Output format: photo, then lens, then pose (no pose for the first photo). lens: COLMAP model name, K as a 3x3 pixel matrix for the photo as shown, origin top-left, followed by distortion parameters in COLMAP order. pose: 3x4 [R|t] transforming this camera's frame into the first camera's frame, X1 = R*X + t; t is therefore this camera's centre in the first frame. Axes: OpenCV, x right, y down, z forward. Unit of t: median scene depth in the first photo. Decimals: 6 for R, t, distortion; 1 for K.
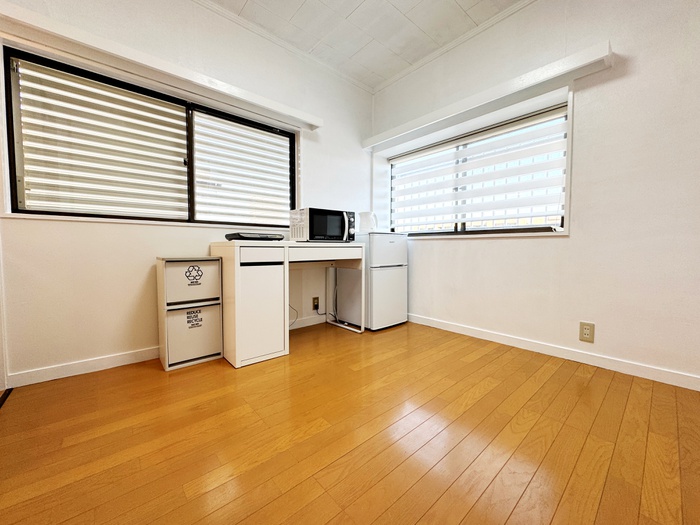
lens RADIAL K [[277.0, 0, 354.4], [0, 277.0, 261.0], [0, 0, 1]] dist [-0.006468, 0.000711]
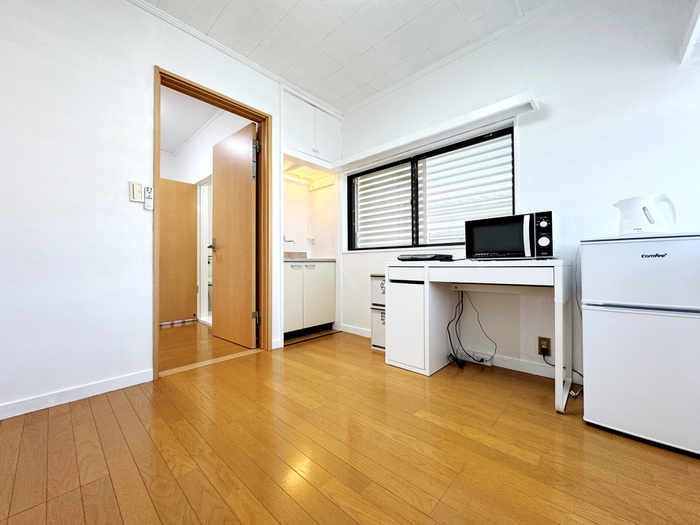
lens RADIAL K [[277.0, 0, 346.0], [0, 277.0, 262.0], [0, 0, 1]] dist [-0.006468, 0.000711]
pose [[0.096681, -0.010619, -0.995259, 0.694860], [-0.042097, 0.999005, -0.014748, -0.038985], [0.994425, 0.043323, 0.096138, 0.584251]]
